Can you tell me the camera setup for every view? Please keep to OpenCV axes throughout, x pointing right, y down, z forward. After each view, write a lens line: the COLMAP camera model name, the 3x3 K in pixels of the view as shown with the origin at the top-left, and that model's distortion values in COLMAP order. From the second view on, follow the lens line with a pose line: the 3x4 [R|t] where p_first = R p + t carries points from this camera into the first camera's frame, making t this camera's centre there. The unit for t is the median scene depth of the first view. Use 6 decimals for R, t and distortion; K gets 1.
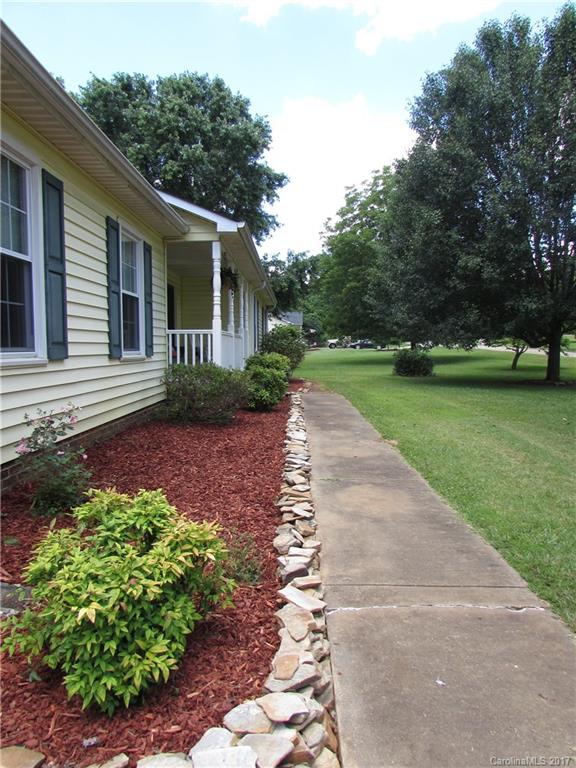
lens RADIAL K [[549.7, 0, 290.2], [0, 549.7, 382.4], [0, 0, 1]] dist [-0.030105, 0.014875]
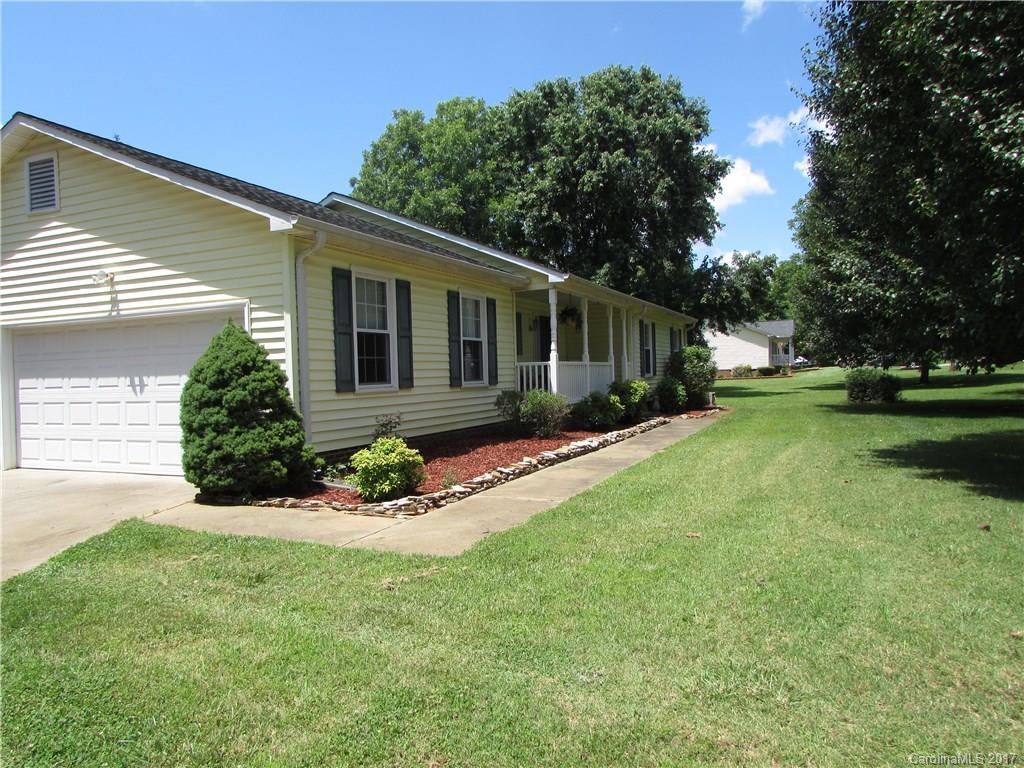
lens RADIAL K [[732.9, 0, 507.6], [0, 732.9, 387.2], [0, 0, 1]] dist [-0.030105, 0.014875]
pose [[0.917665, -0.010997, -0.397202, 0.144673], [-0.004030, 0.999308, -0.036978, 0.007069], [0.397334, 0.035534, 0.916986, -0.180303]]
